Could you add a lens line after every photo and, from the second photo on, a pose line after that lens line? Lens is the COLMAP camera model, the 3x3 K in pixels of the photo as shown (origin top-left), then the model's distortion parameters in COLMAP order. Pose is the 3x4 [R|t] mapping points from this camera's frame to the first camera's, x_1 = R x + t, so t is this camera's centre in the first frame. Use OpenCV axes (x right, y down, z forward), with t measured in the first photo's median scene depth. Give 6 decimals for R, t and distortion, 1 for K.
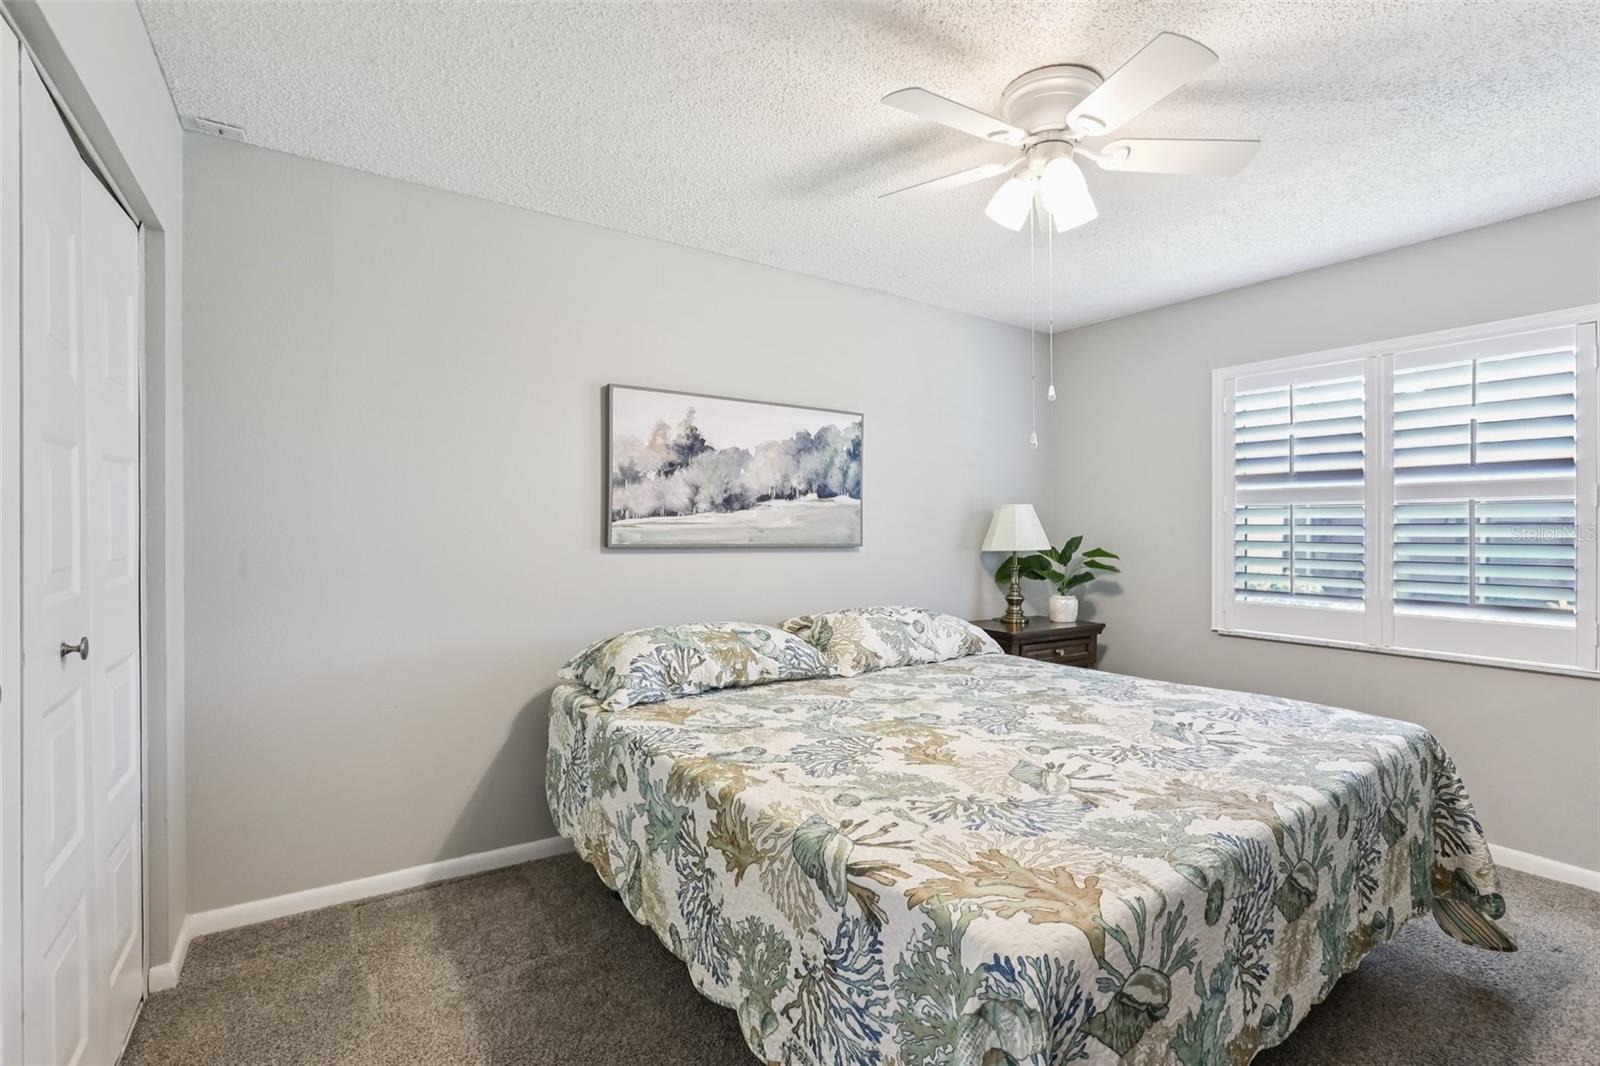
lens RADIAL K [[724.0, 0, 805.3], [0, 724.0, 526.9], [0, 0, 1]] dist [-0.061944, 0.020972]
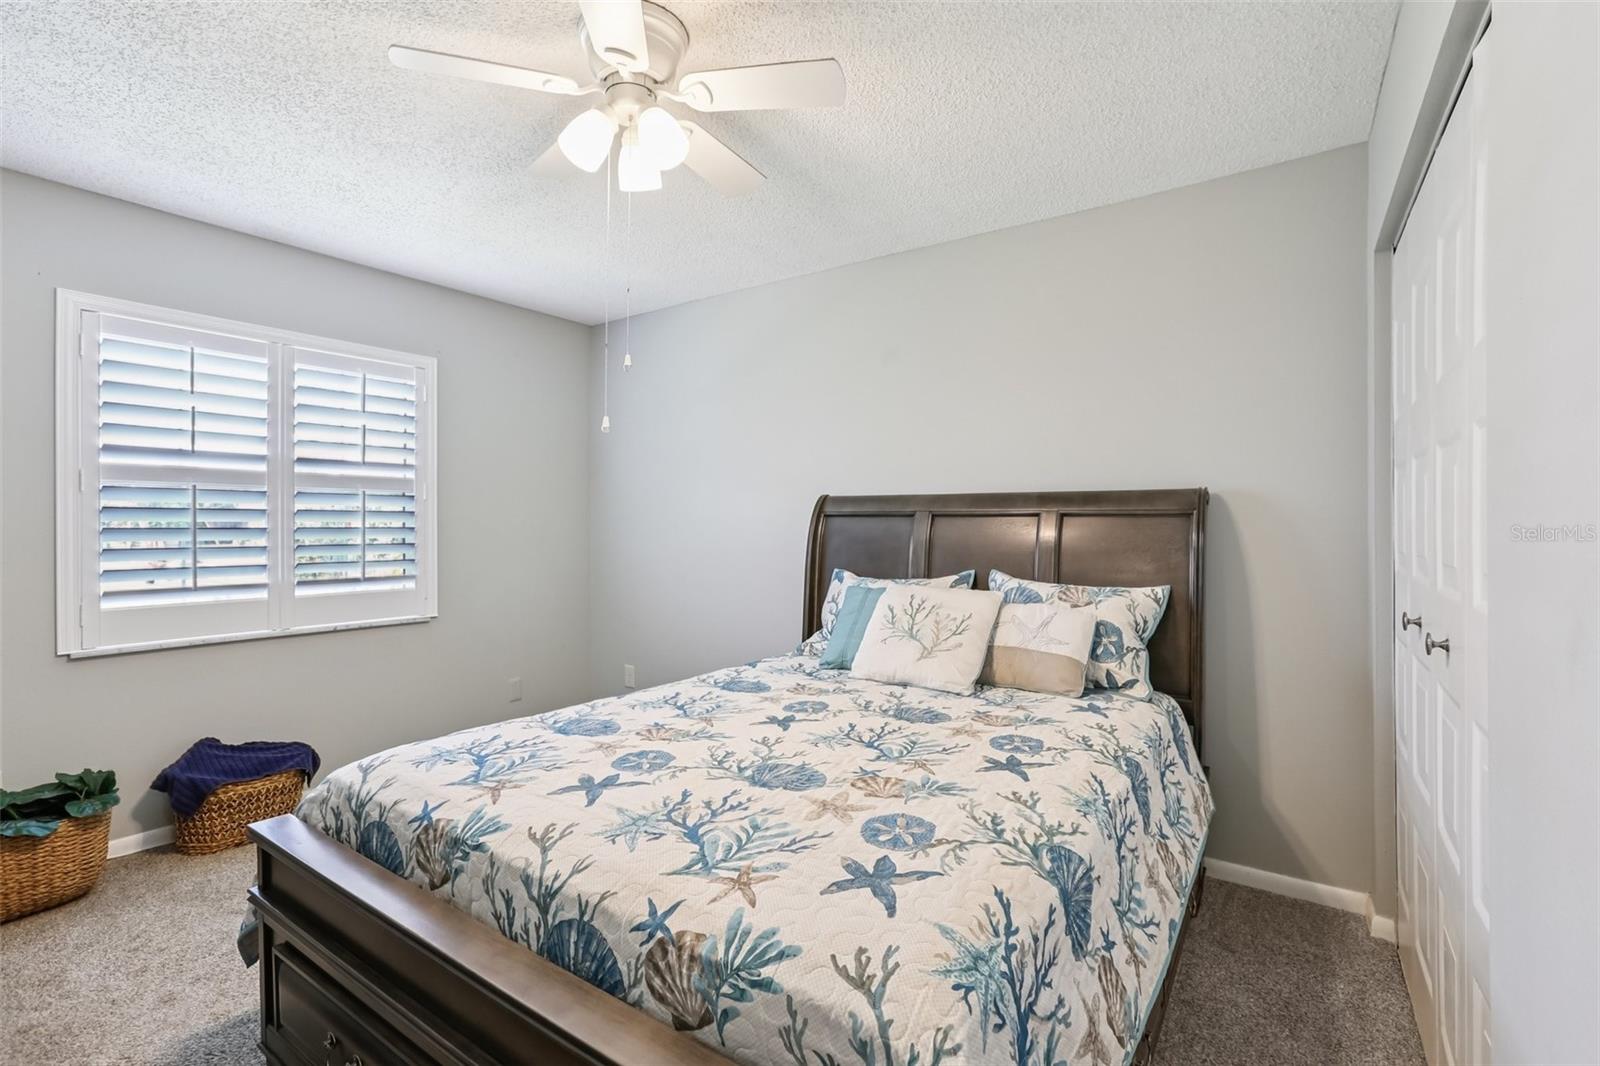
lens RADIAL K [[719.0, 0, 802.4], [0, 719.0, 525.3], [0, 0, 1]] dist [-0.086990, 0.051057]
pose [[-0.372961, -0.014026, 0.927741, -0.500888], [-0.010514, 0.999885, 0.010890, -0.001406], [-0.927788, -0.005693, -0.373065, 0.837949]]
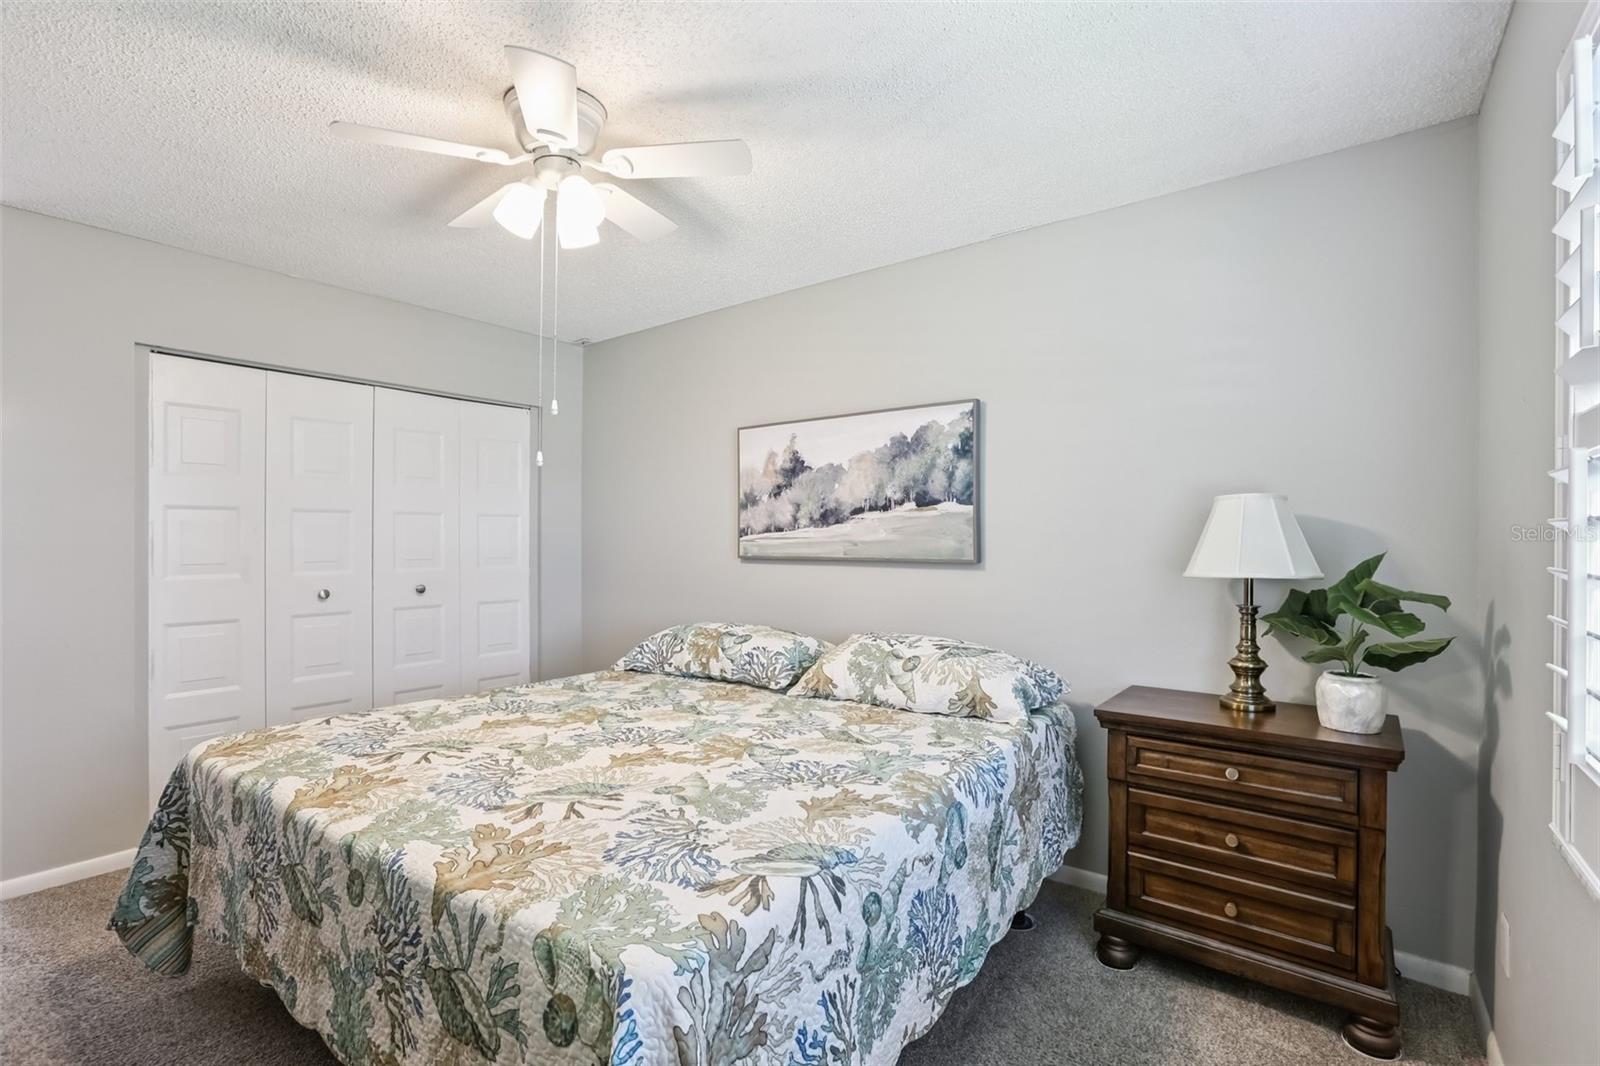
lens RADIAL K [[737.5, 0, 800.0], [0, 737.5, 533.0], [0, 0, 1]] dist [-0.059540, 0.000109]
pose [[0.331879, -0.016721, -0.943174, 1.126061], [0.008925, 0.999854, -0.014585, 0.005136], [0.943280, -0.003577, 0.331979, 0.777046]]
